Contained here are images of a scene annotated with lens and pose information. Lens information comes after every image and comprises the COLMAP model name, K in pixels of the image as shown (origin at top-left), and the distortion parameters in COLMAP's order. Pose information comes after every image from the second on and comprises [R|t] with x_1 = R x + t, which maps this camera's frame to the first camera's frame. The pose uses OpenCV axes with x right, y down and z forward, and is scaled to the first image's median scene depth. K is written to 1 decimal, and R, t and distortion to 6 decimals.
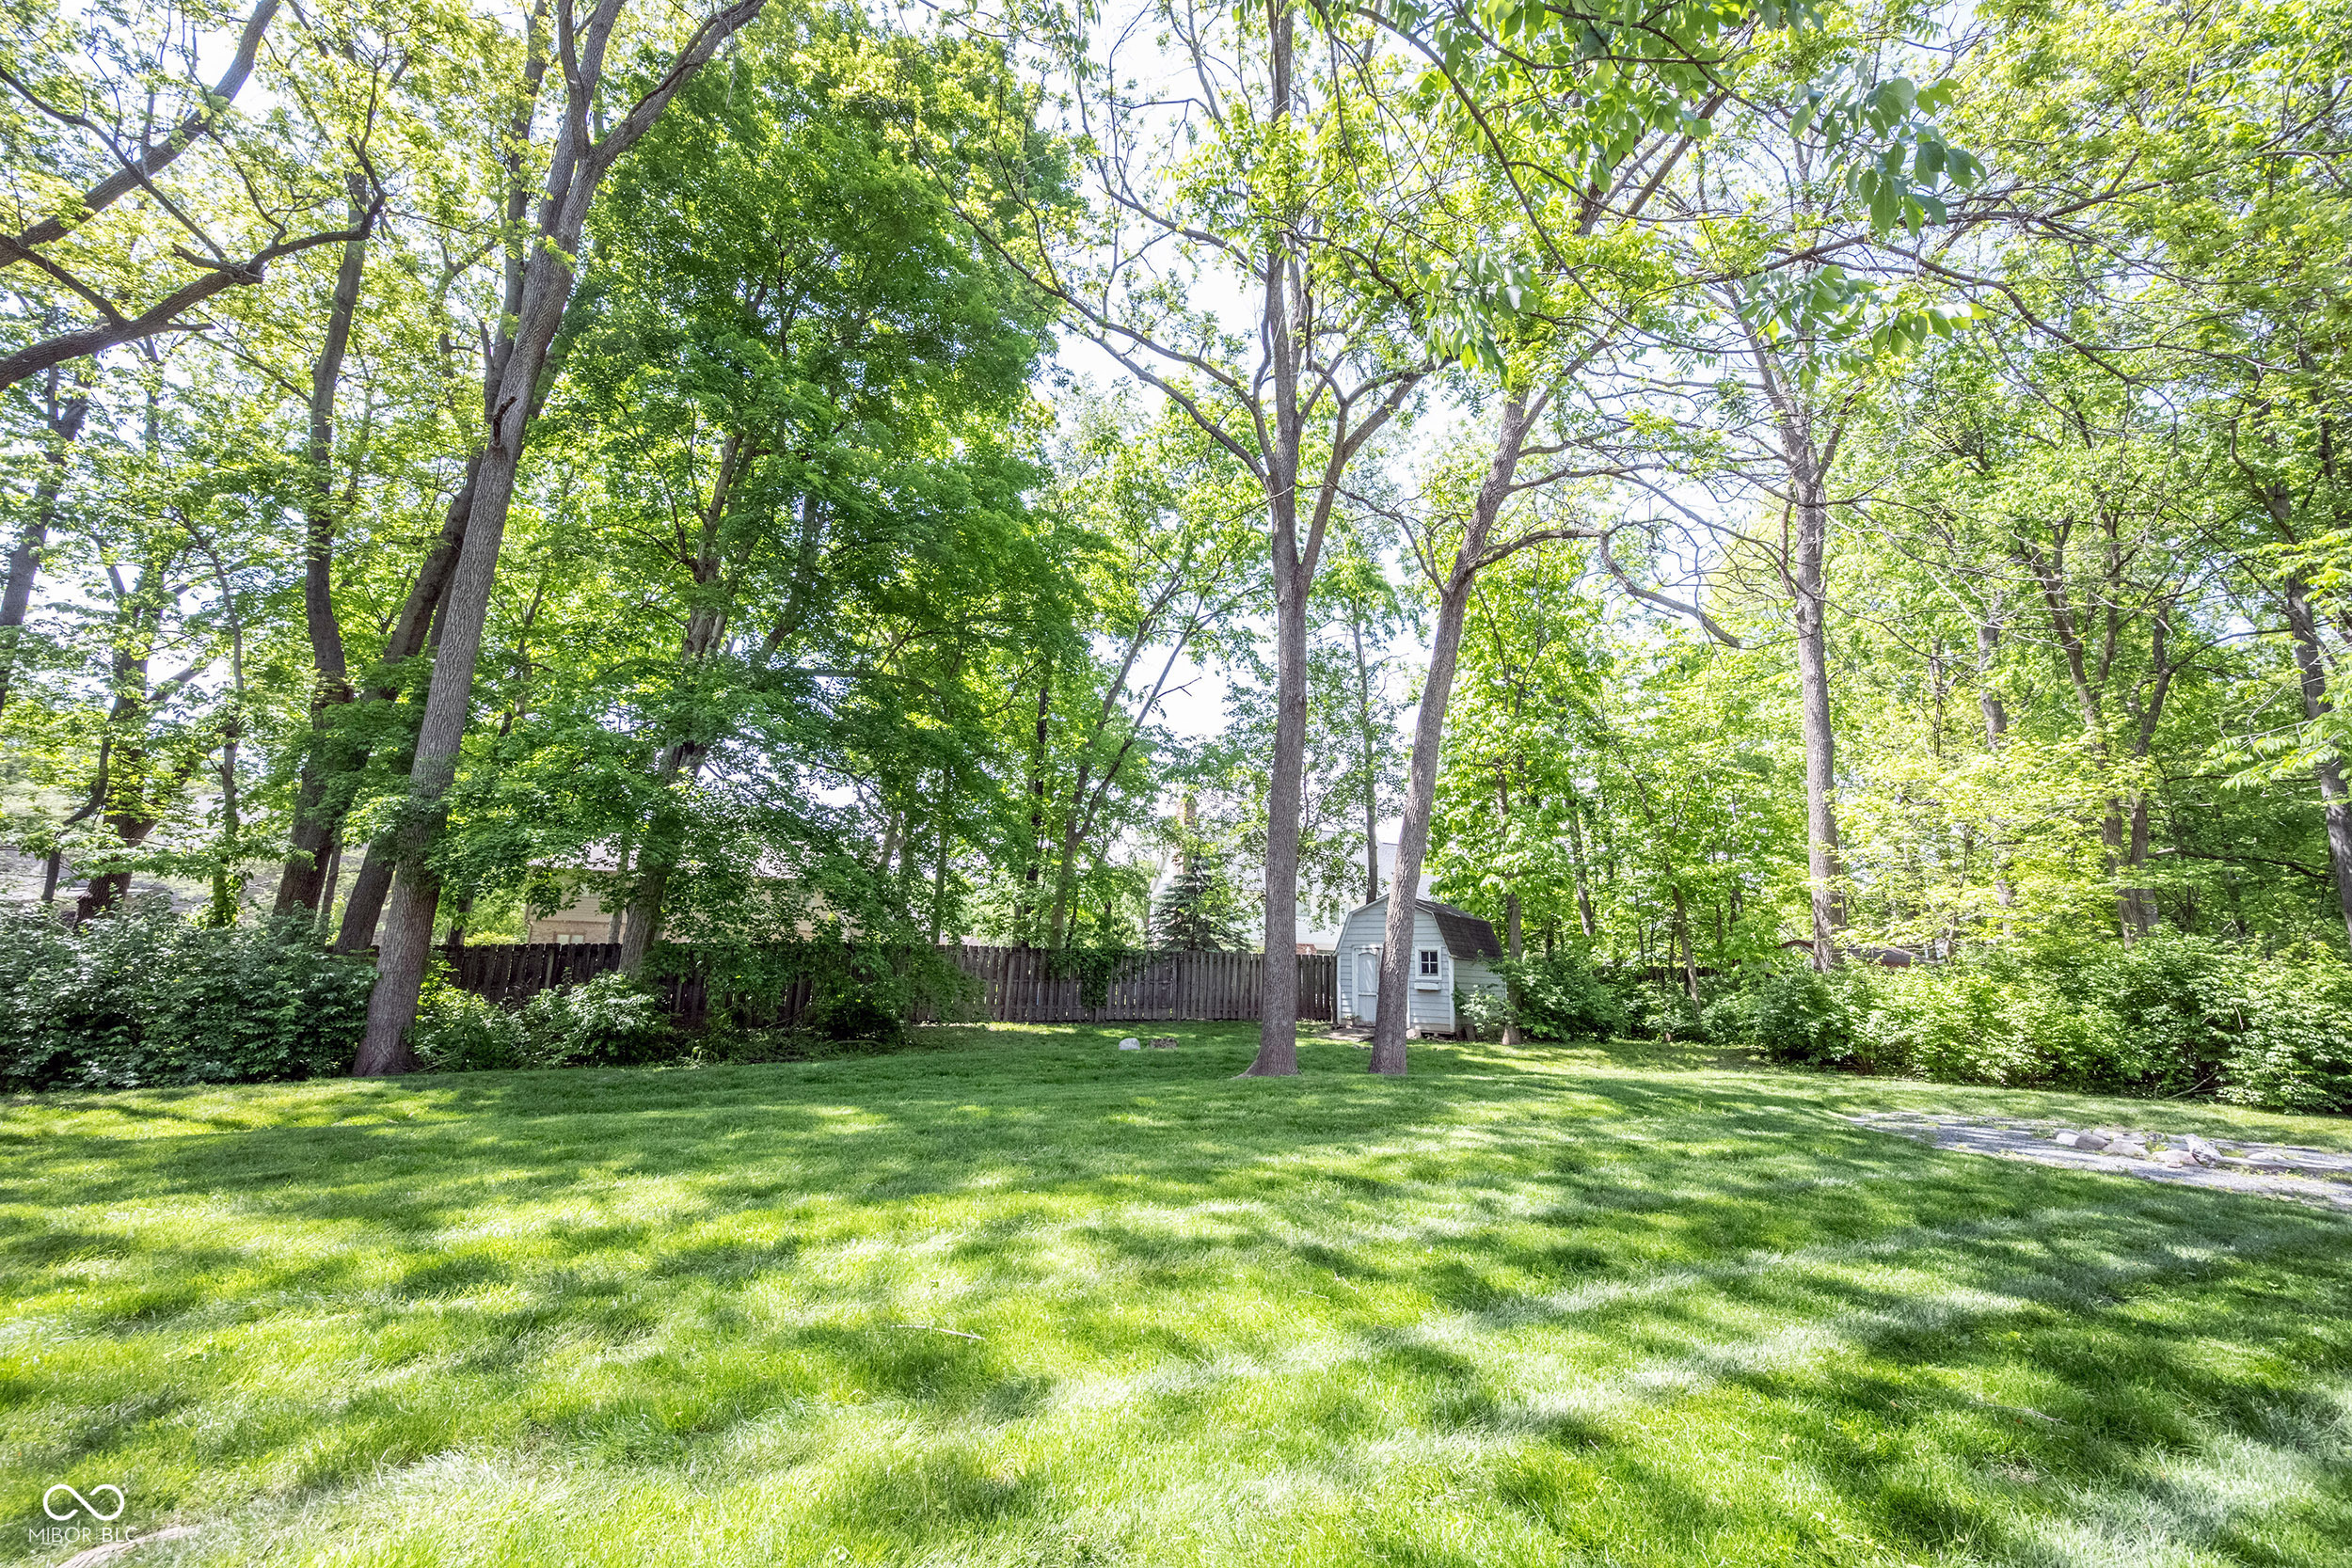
lens RADIAL K [[932.3, 0, 1176.7], [0, 932.3, 786.6], [0, 0, 1]] dist [0.003003, 0.000351]
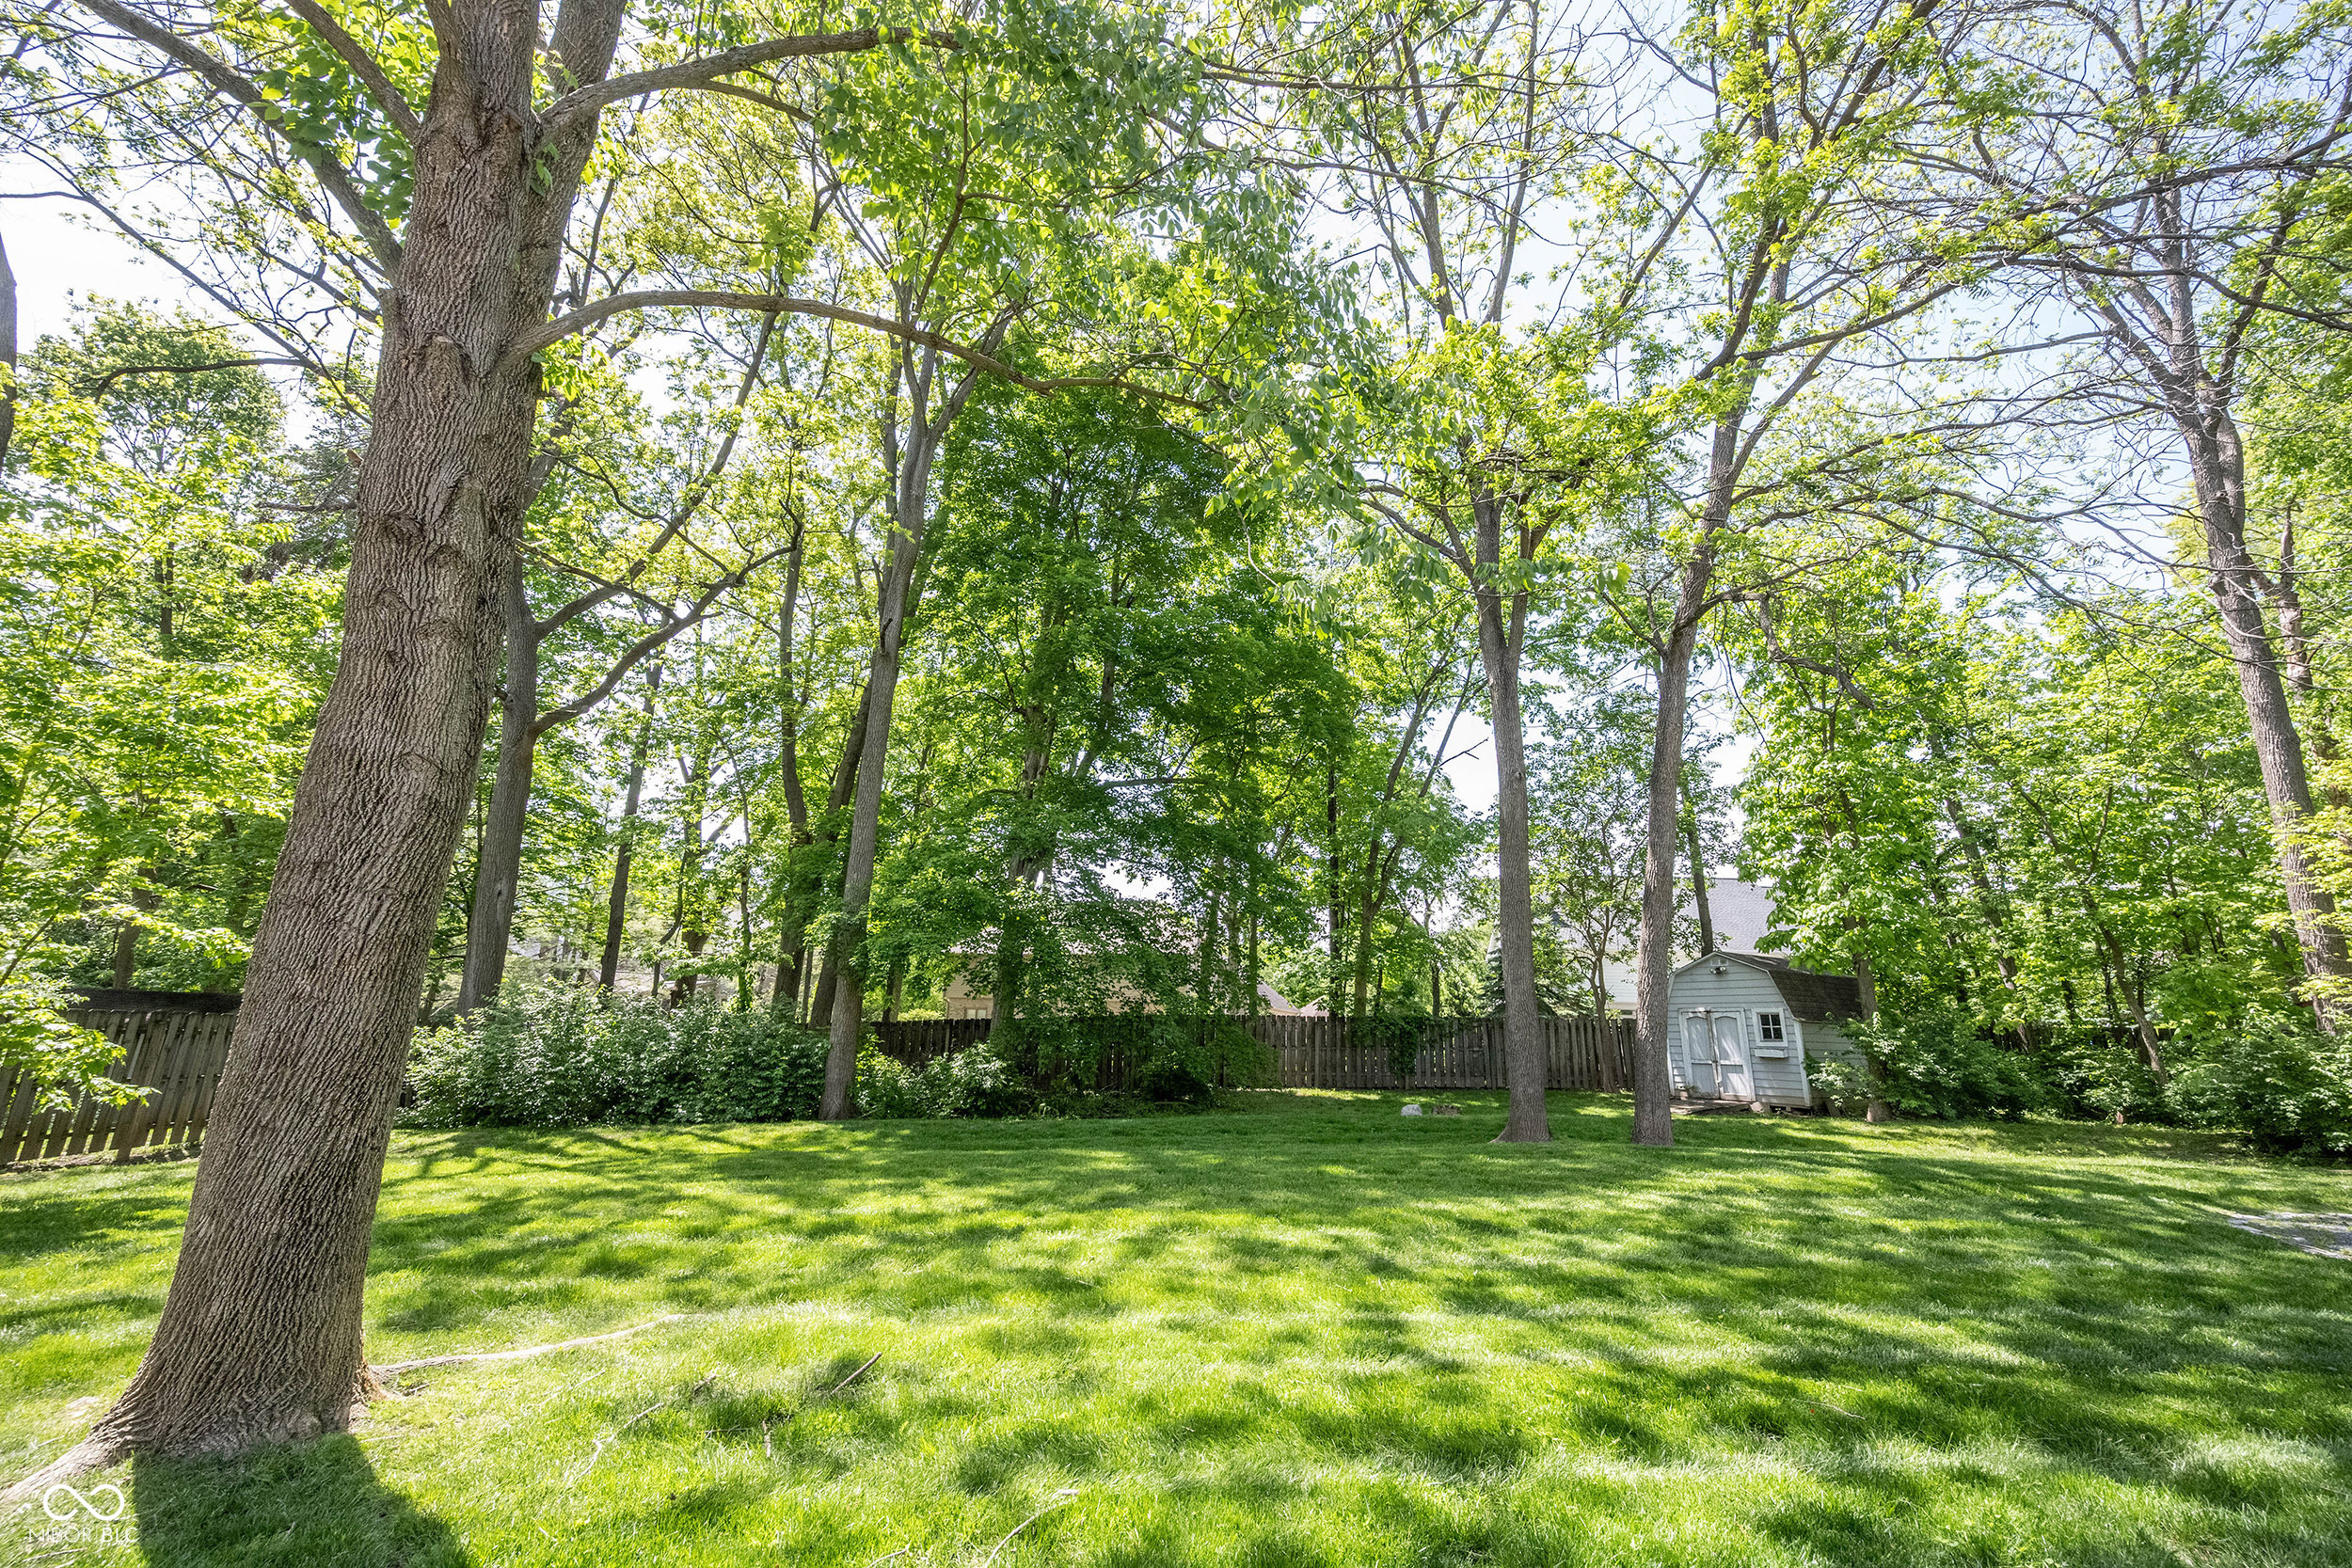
lens RADIAL K [[932.3, 0, 1167.2], [0, 932.3, 780.1], [0, 0, 1]] dist [0.003003, 0.000351]
pose [[0.927433, -0.106619, -0.358469, 0.107257], [0.079572, 0.992810, -0.089420, -0.018584], [0.365426, 0.054407, 0.929249, -0.089502]]
